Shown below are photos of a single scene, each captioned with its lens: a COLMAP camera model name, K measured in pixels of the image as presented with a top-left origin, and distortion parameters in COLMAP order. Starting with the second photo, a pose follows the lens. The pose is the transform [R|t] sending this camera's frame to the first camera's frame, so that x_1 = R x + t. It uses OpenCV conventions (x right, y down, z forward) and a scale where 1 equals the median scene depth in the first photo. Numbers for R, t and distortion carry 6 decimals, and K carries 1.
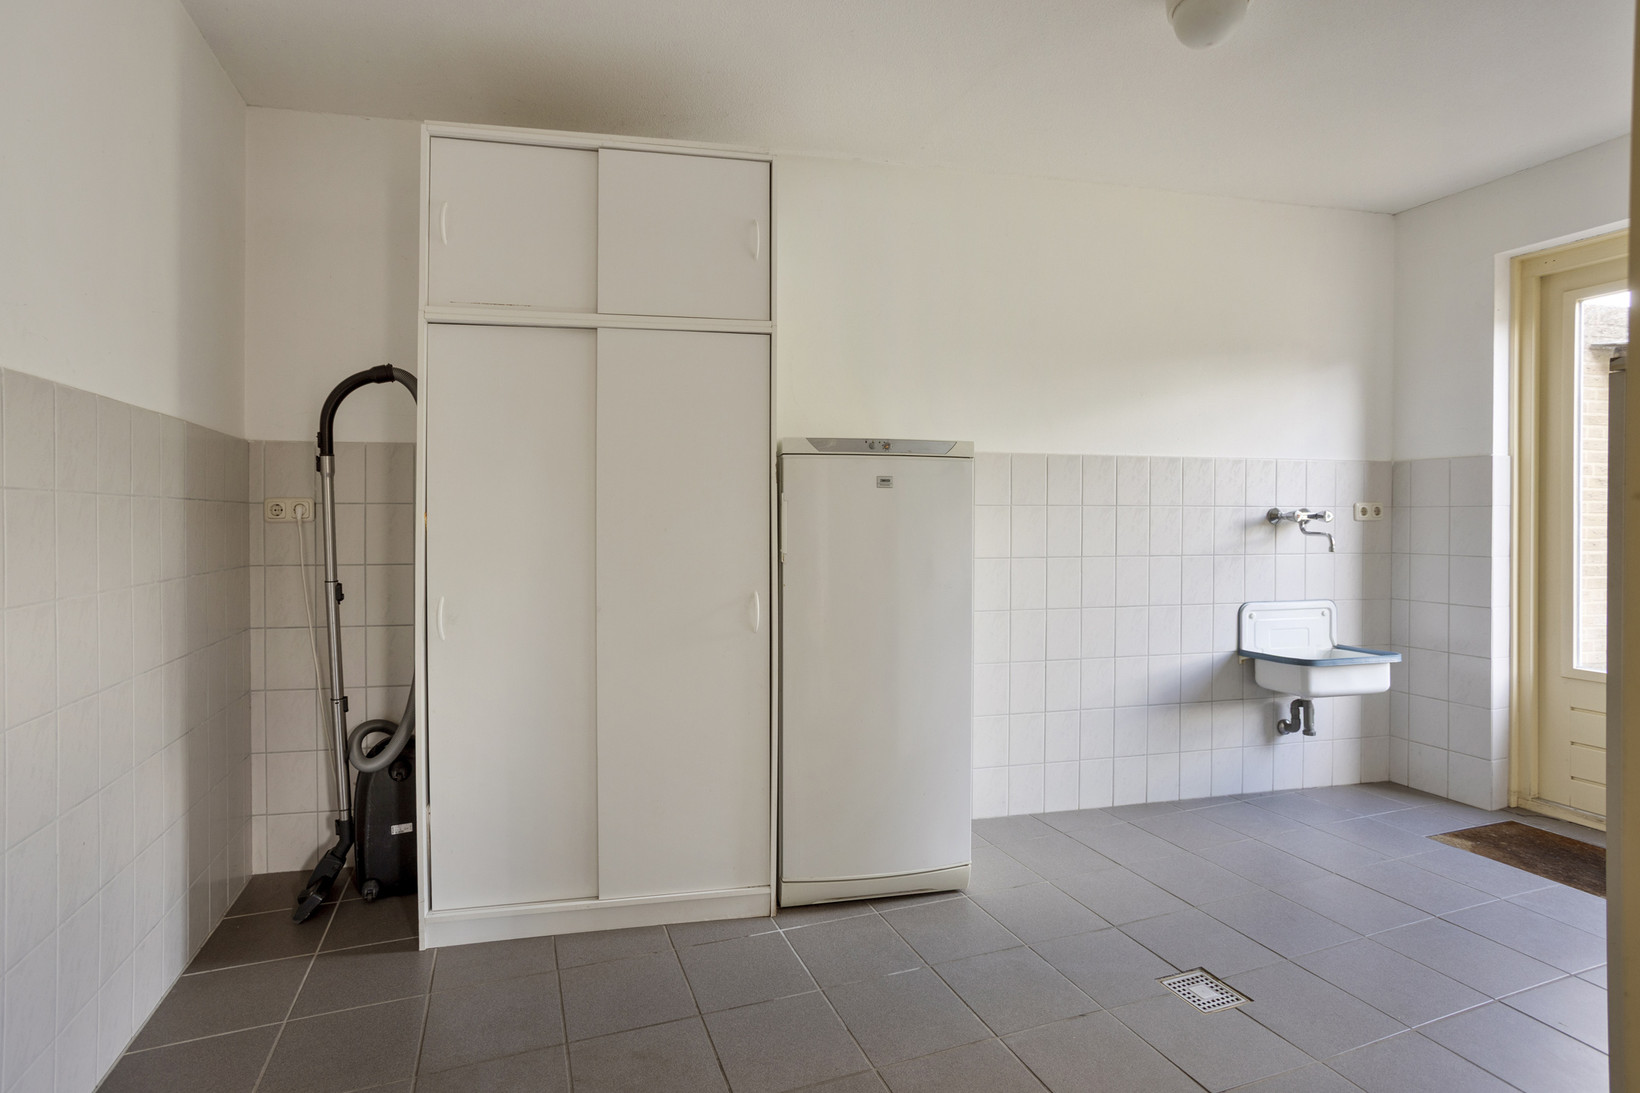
lens RADIAL K [[796.1, 0, 814.6], [0, 796.1, 526.4], [0, 0, 1]] dist [-0.053438, 0.030004]
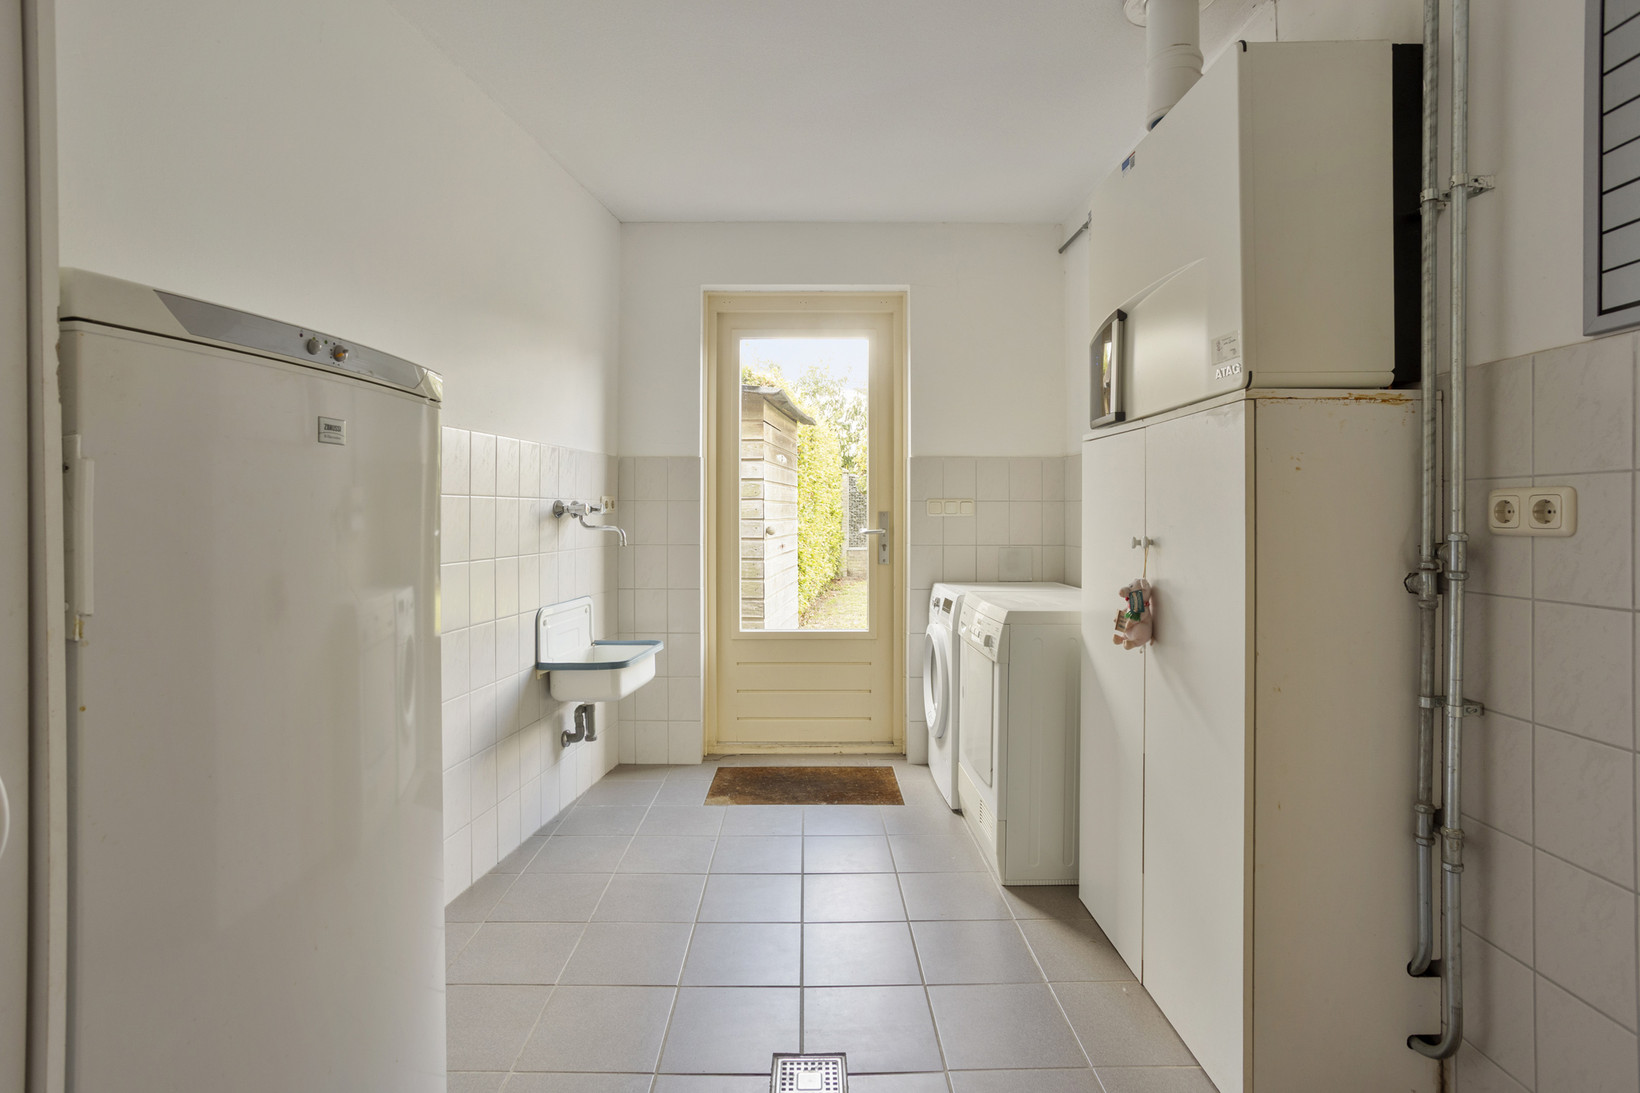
lens RADIAL K [[796.1, 0, 814.6], [0, 796.1, 526.4], [0, 0, 1]] dist [-0.053438, 0.030004]
pose [[0.345394, -0.013821, 0.938356, -0.169119], [0.004250, 0.999904, 0.013163, -0.003965], [-0.938448, -0.000559, 0.345419, 0.415562]]
